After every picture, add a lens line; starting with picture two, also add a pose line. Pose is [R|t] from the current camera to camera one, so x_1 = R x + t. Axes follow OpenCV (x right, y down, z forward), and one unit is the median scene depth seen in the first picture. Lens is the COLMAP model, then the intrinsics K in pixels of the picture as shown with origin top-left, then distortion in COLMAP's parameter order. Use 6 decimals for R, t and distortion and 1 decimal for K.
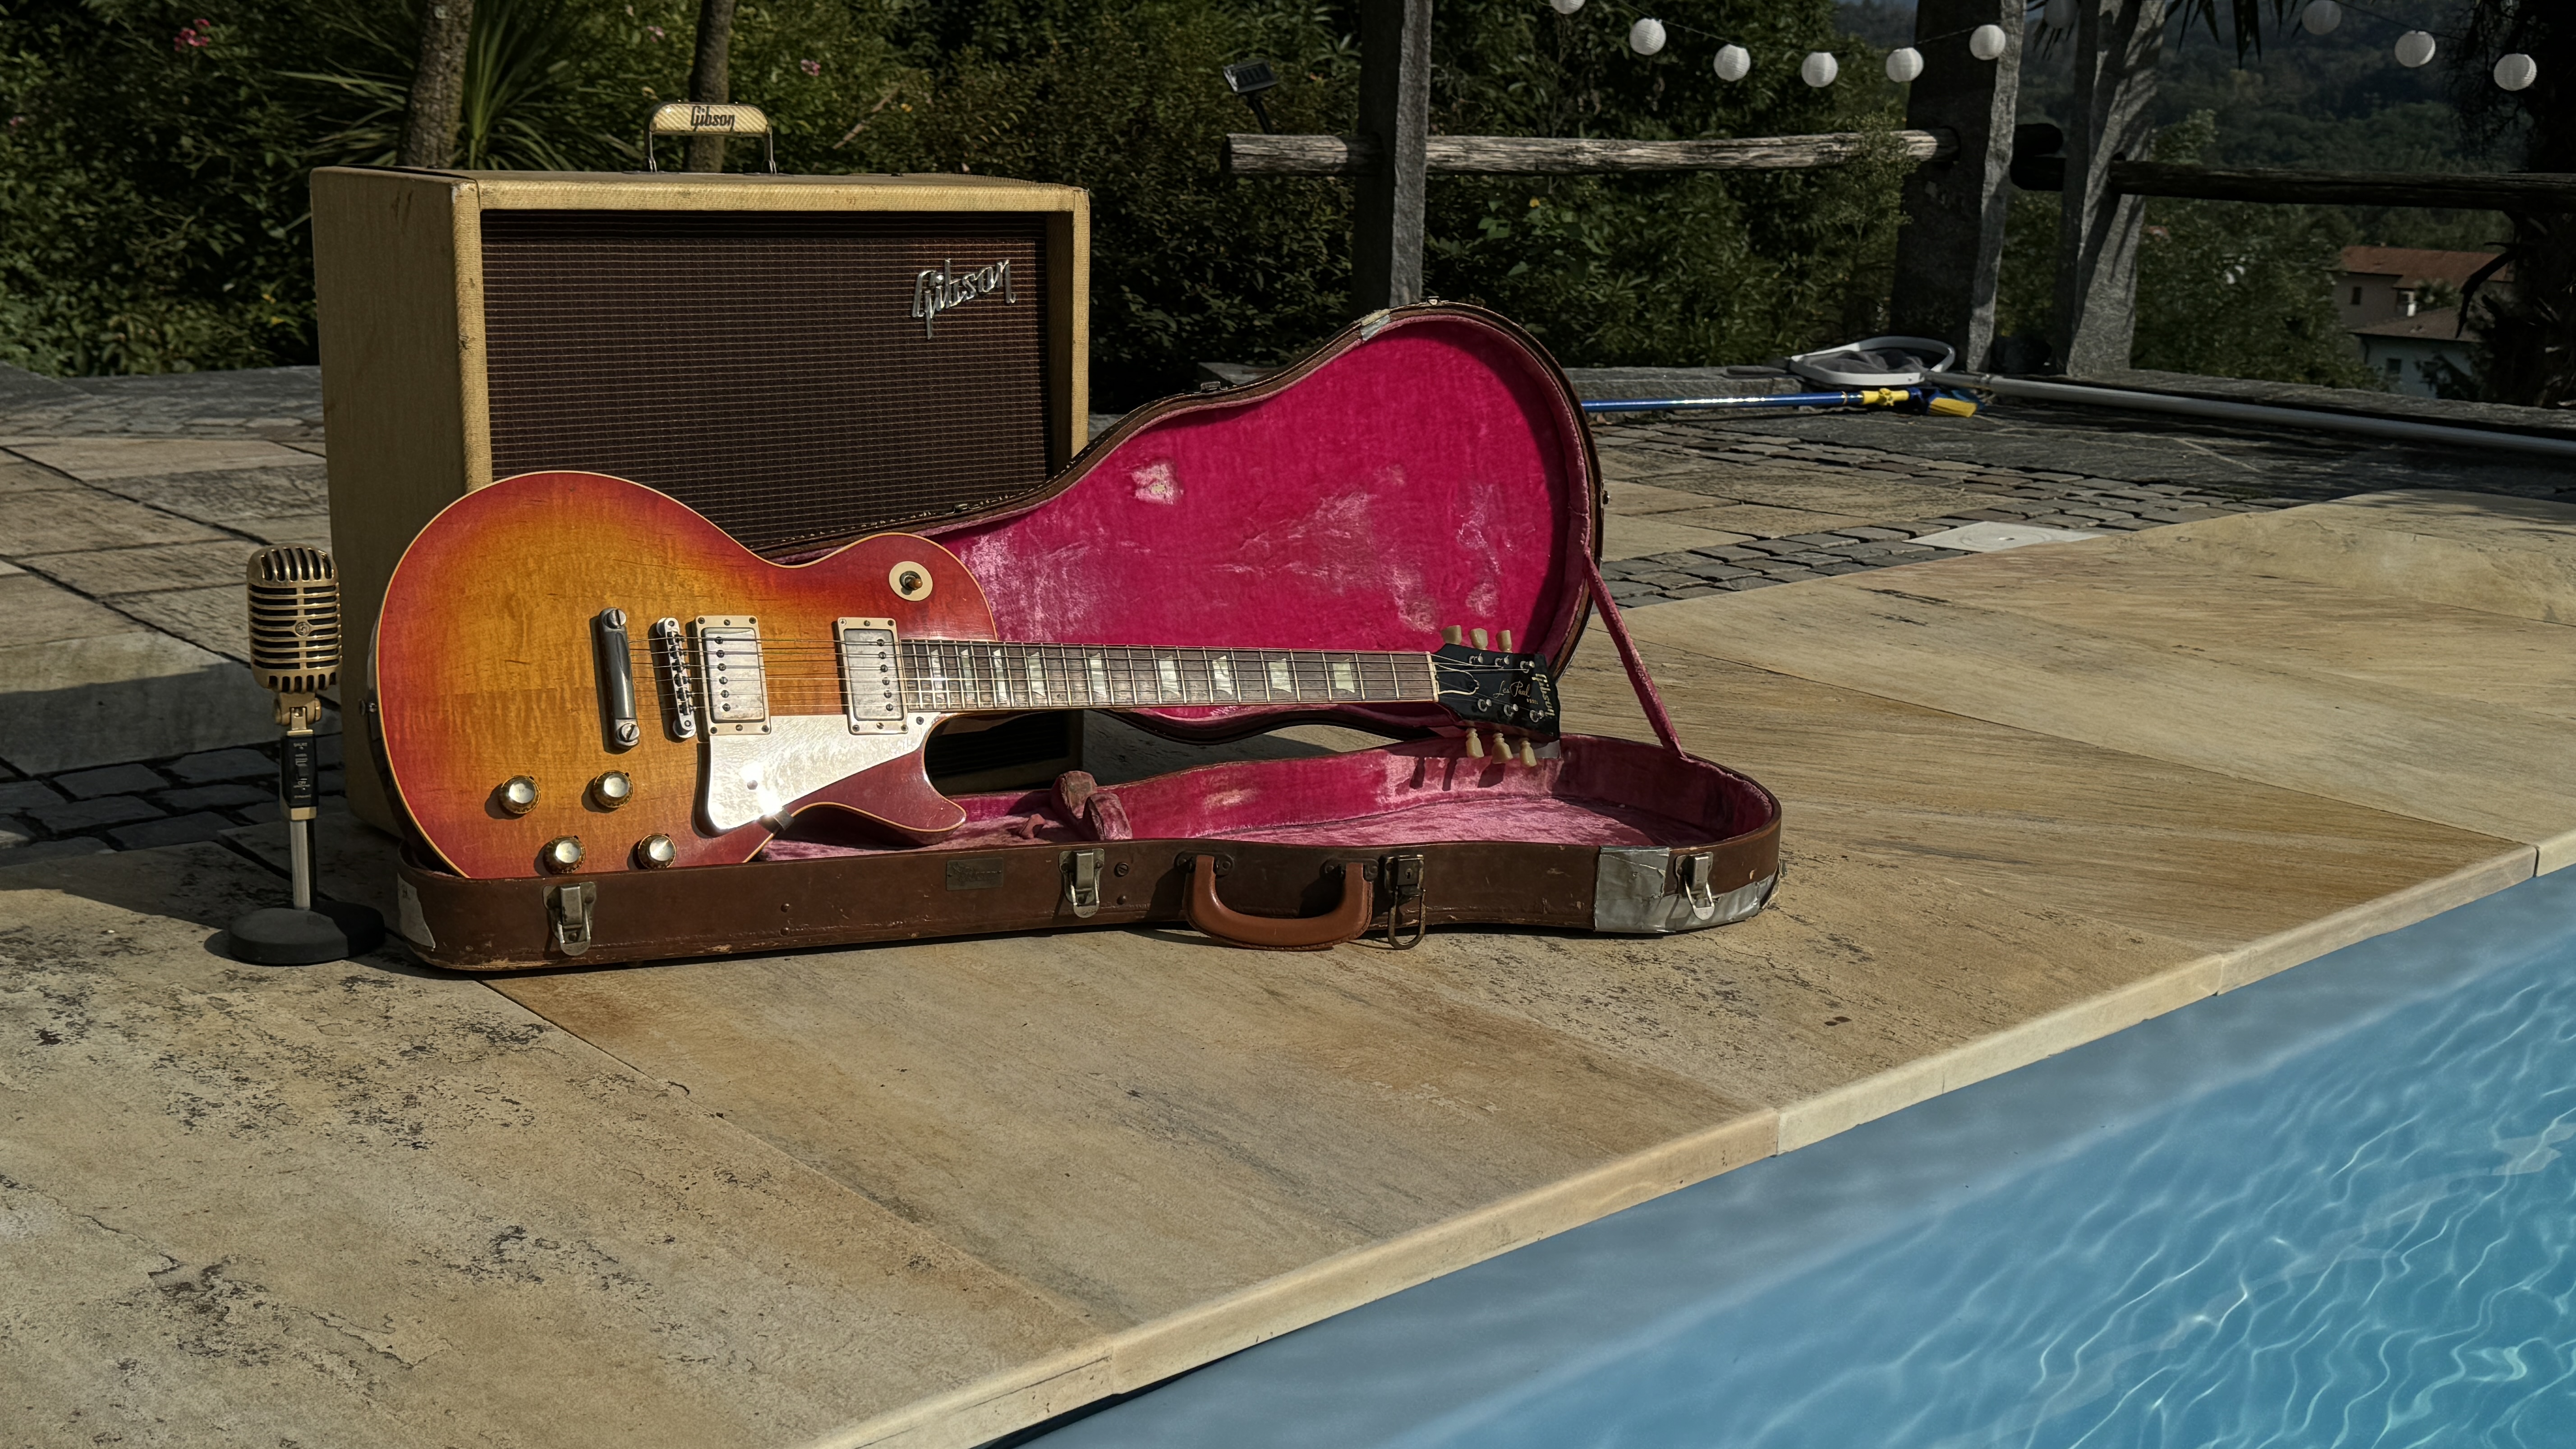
lens RADIAL K [[2656.2, 0, 1285.2], [0, 2656.2, 752.2], [0, 0, 1]] dist [0.196507, -0.462226]
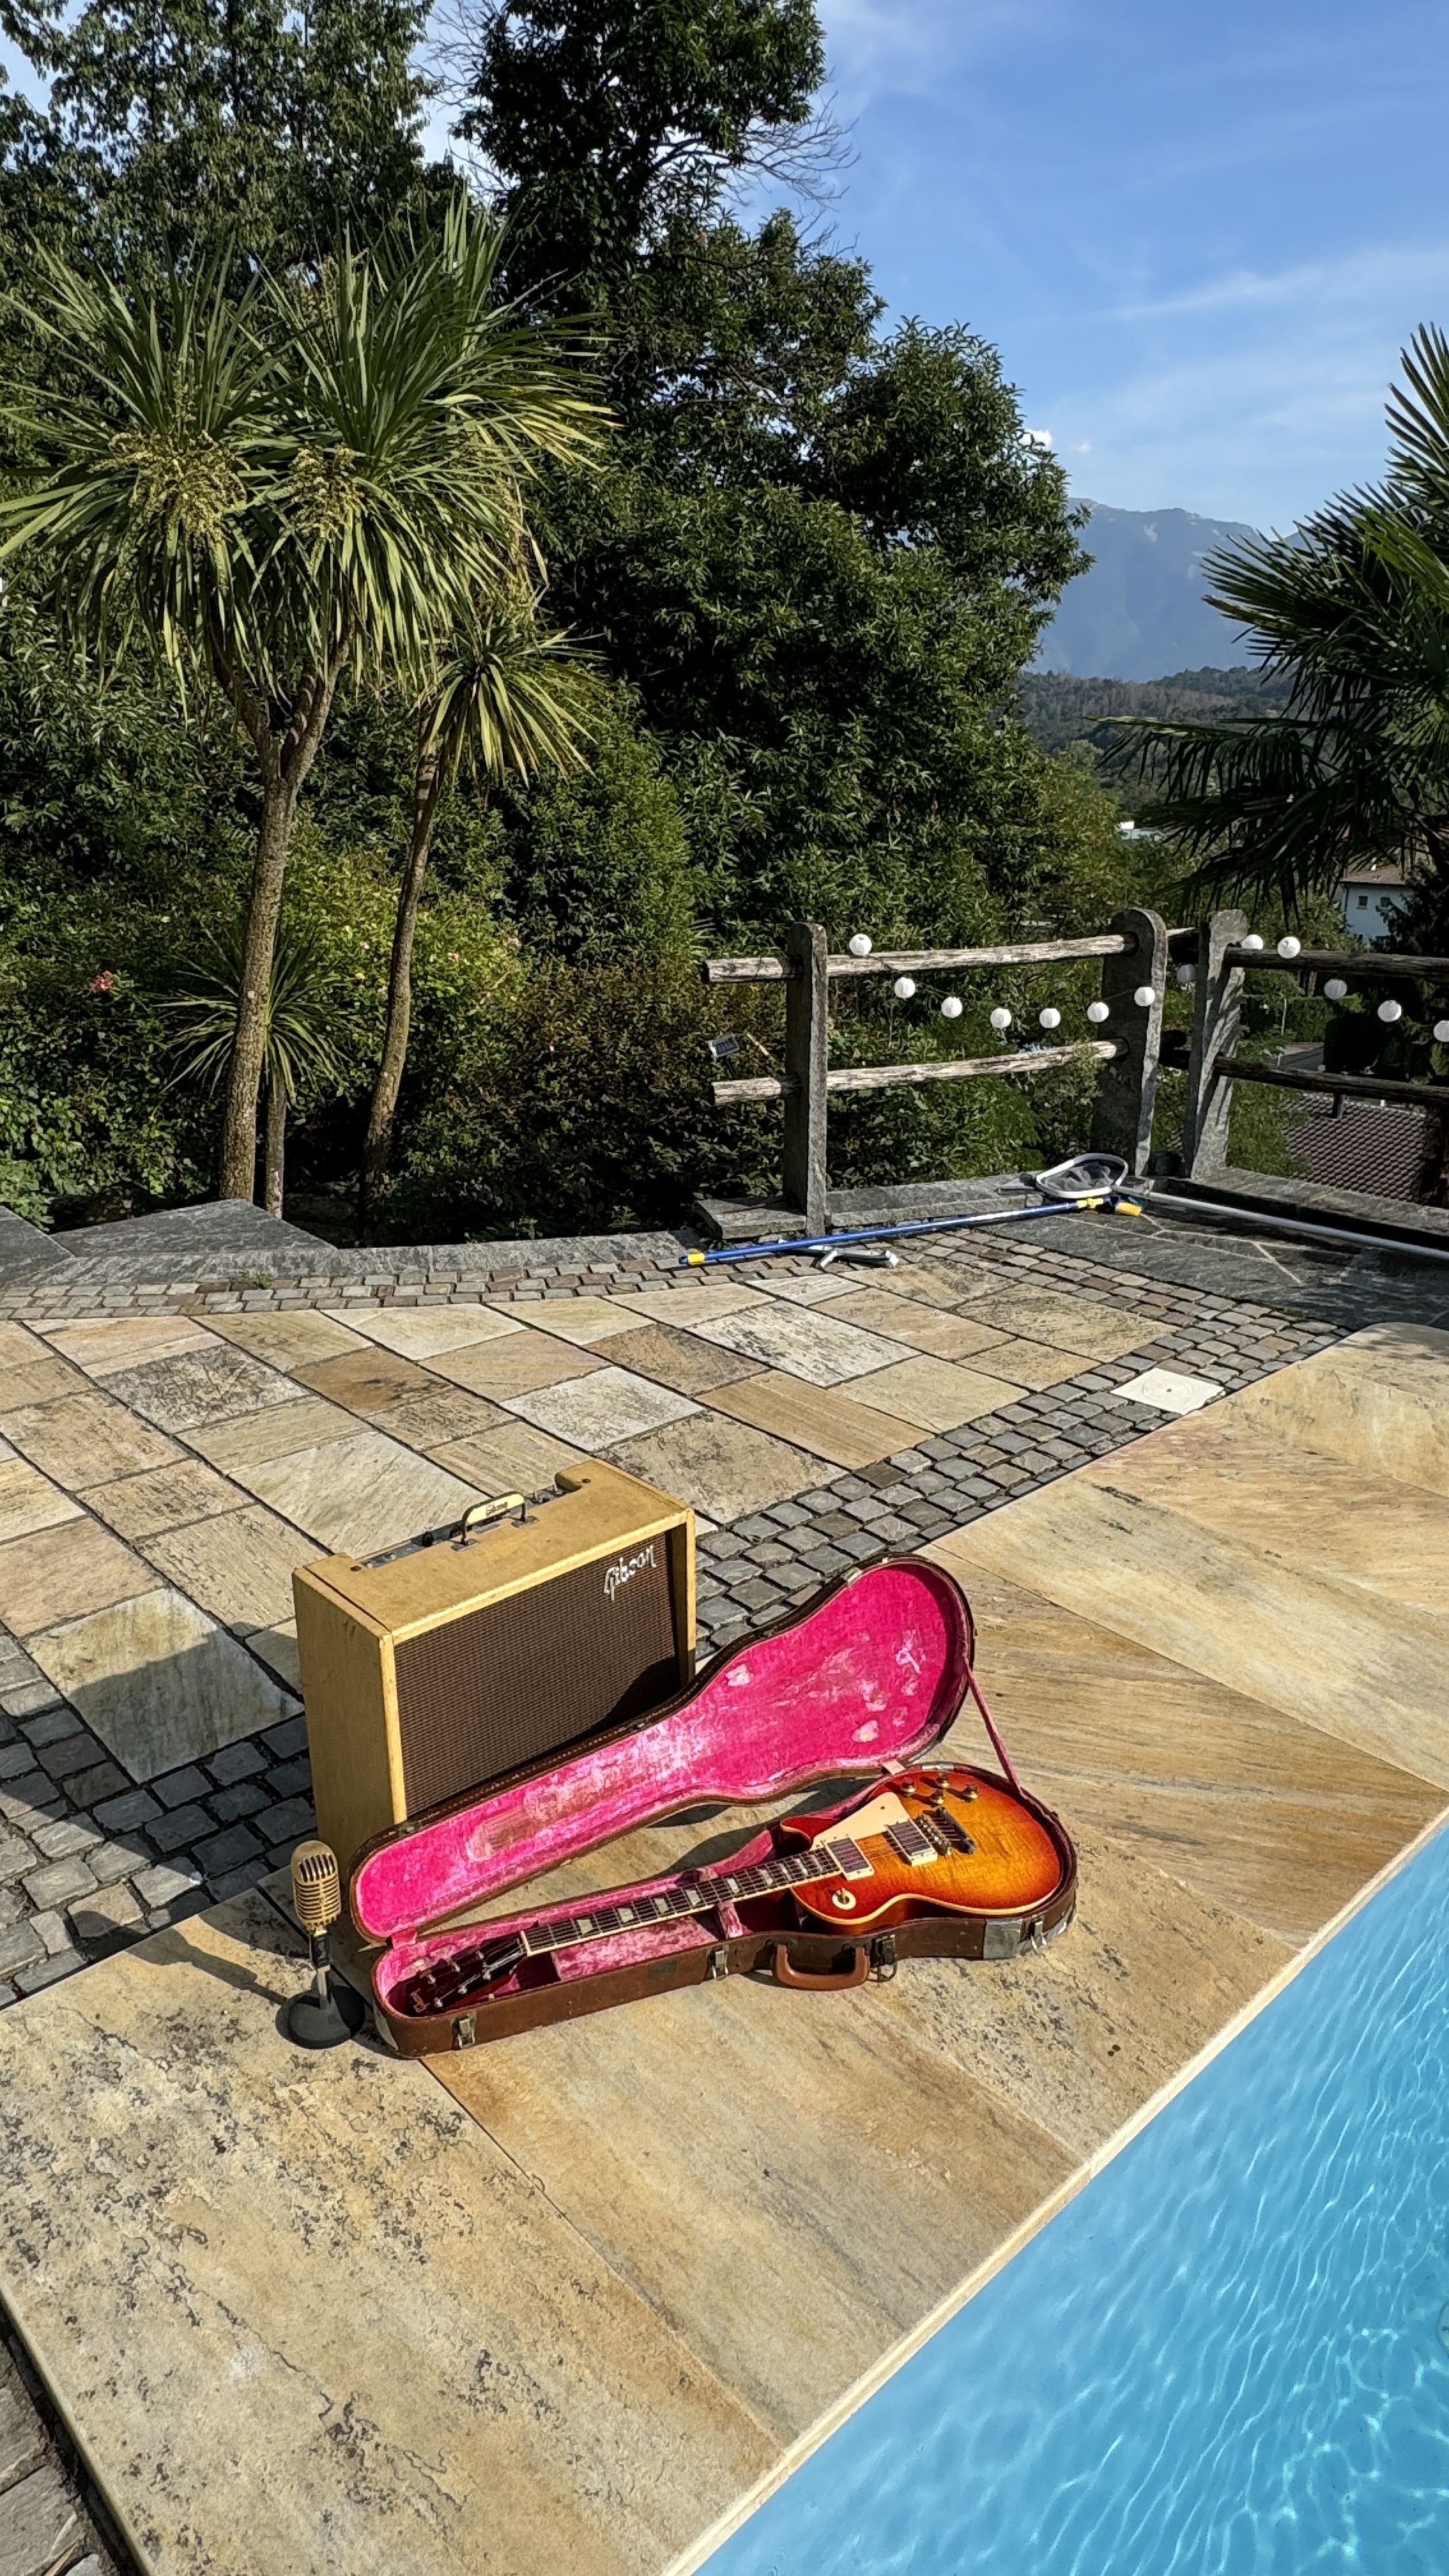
lens RADIAL K [[1581.8, 0, 724.5], [0, 1581.8, 1288.0], [0, 0, 1]] dist [-0.010287, 0.007032]
pose [[0.999490, -0.031437, 0.005559, -0.056283], [0.030691, 0.994122, 0.103823, -0.492575], [-0.008790, -0.103600, 0.994580, -0.069978]]
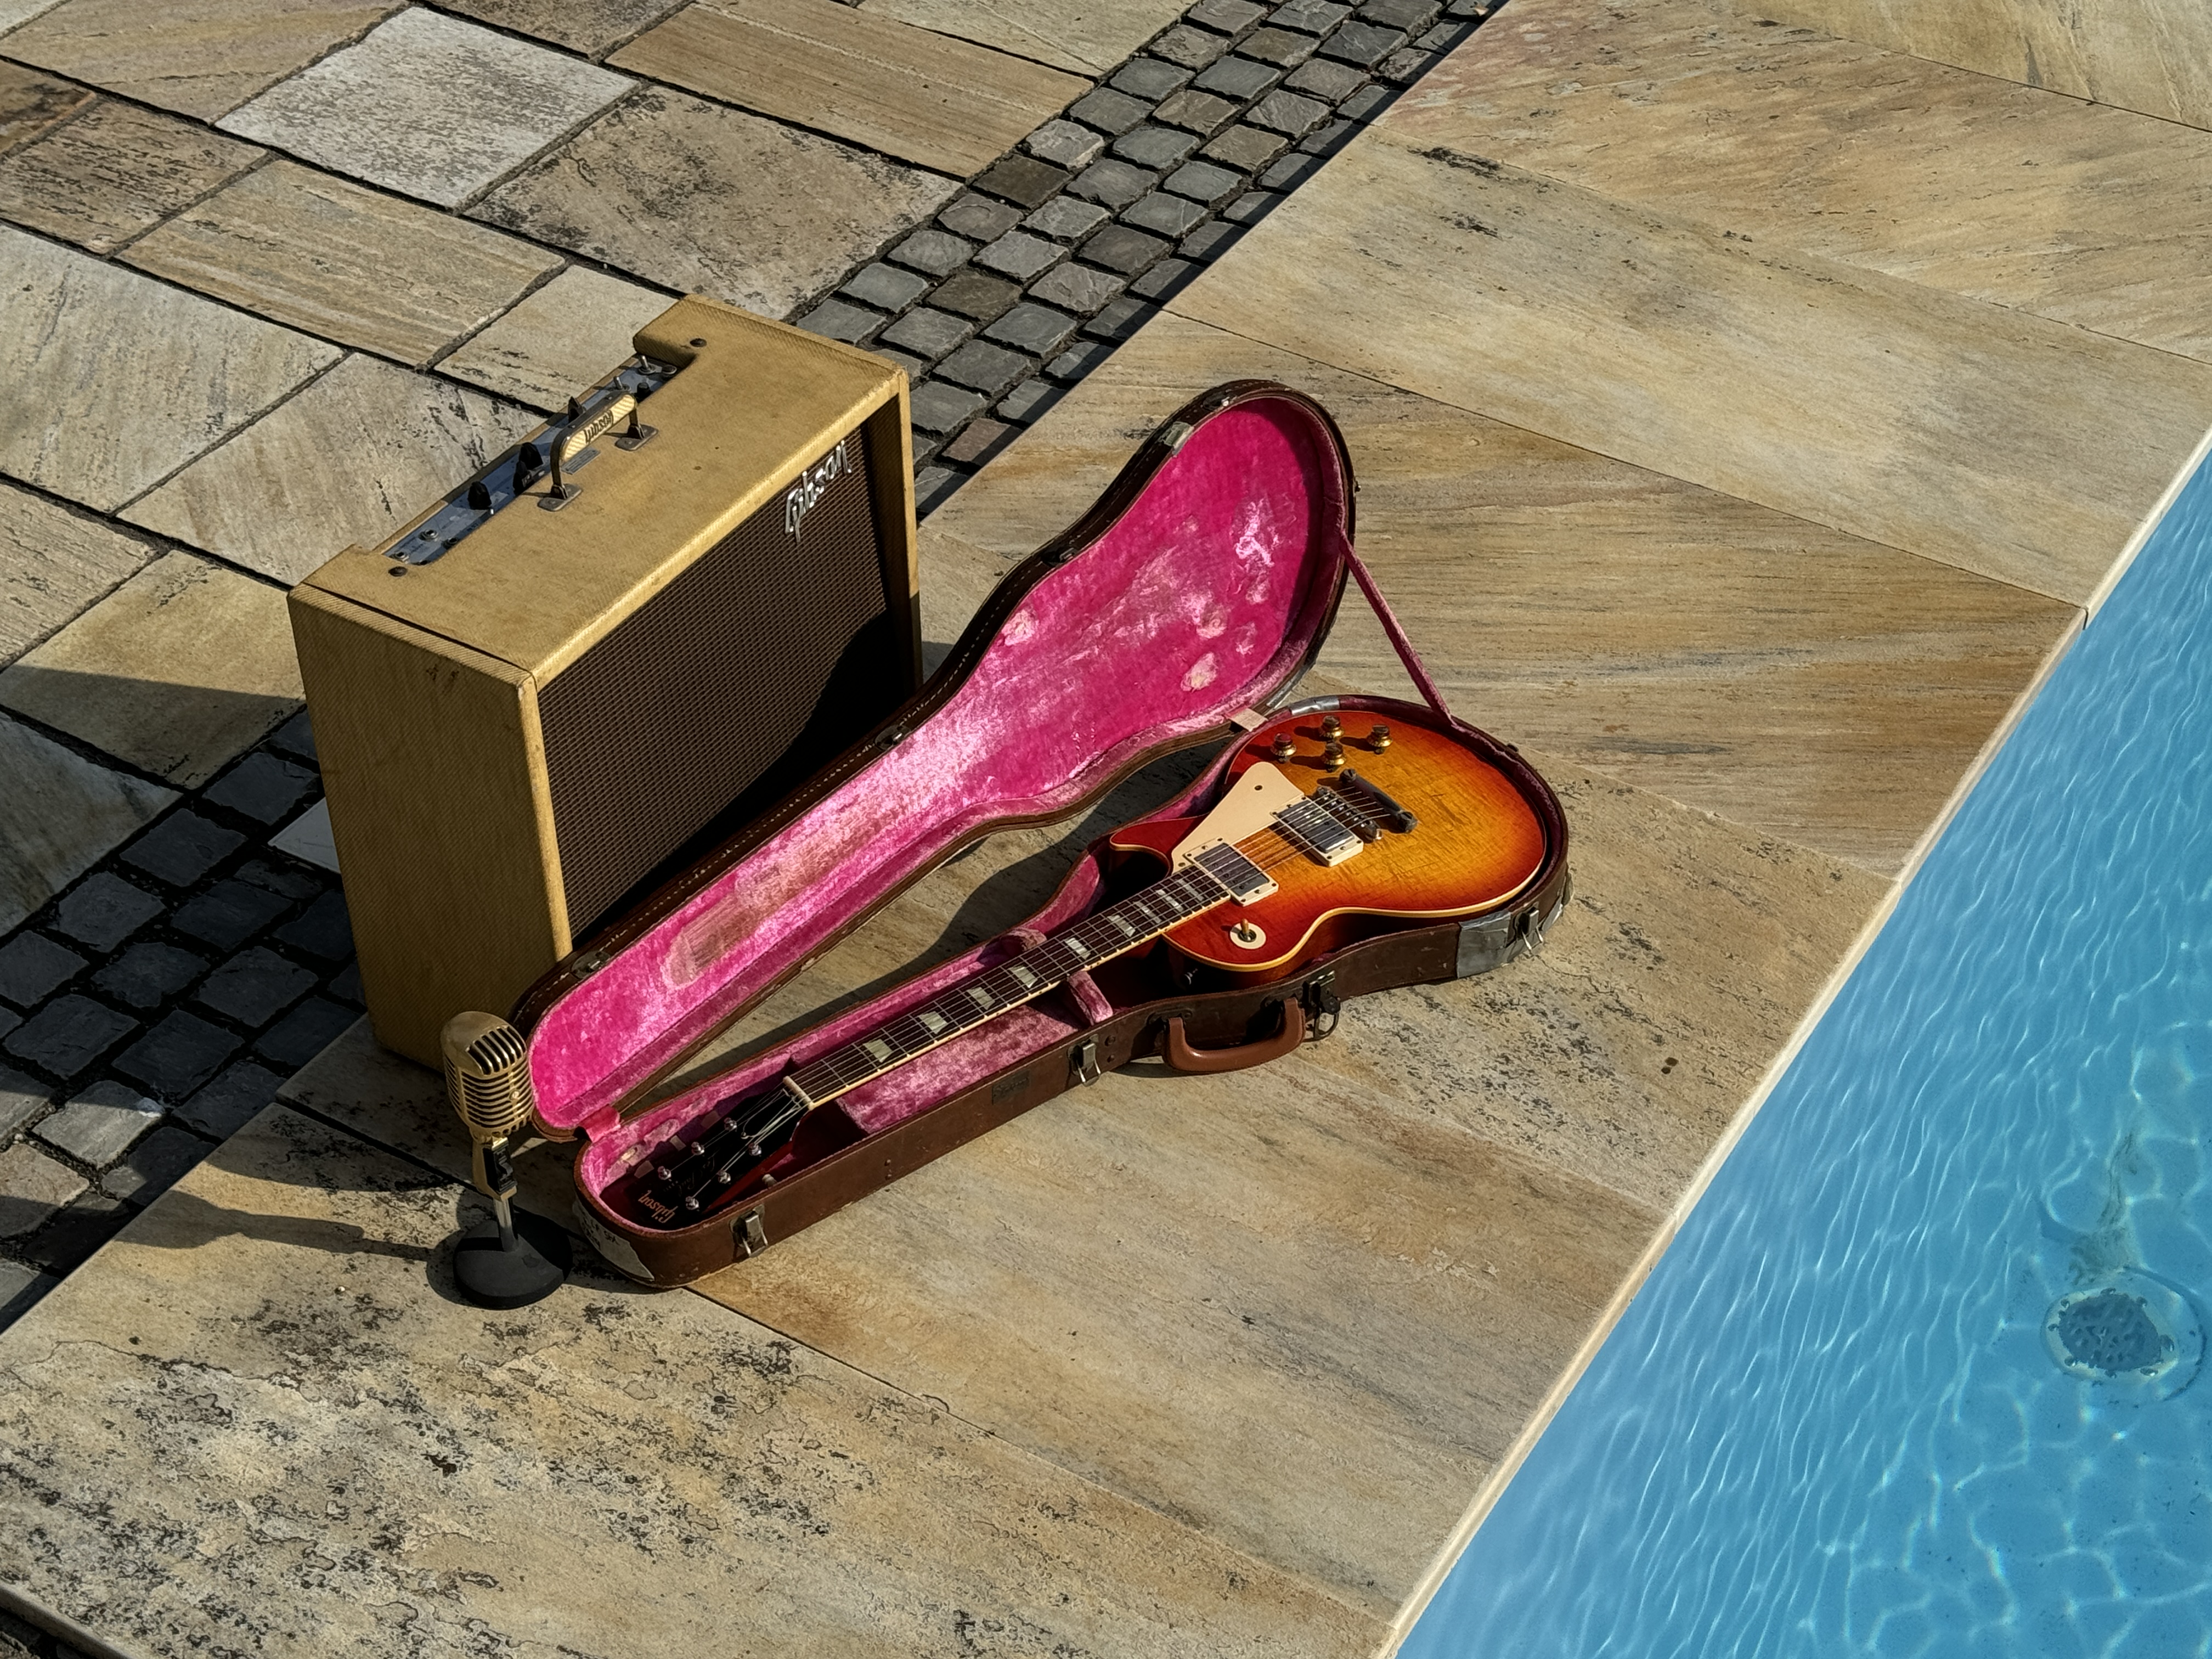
lens RADIAL K [[3548.9, 0, 1112.2], [0, 3548.9, 835.2], [0, 0, 1]] dist [0.135885, 0.069921]
pose [[0.955967, -0.212701, 0.202203, -0.338192], [0.099002, 0.882335, 0.460090, -0.723852], [-0.276272, -0.419812, 0.864541, -0.356083]]
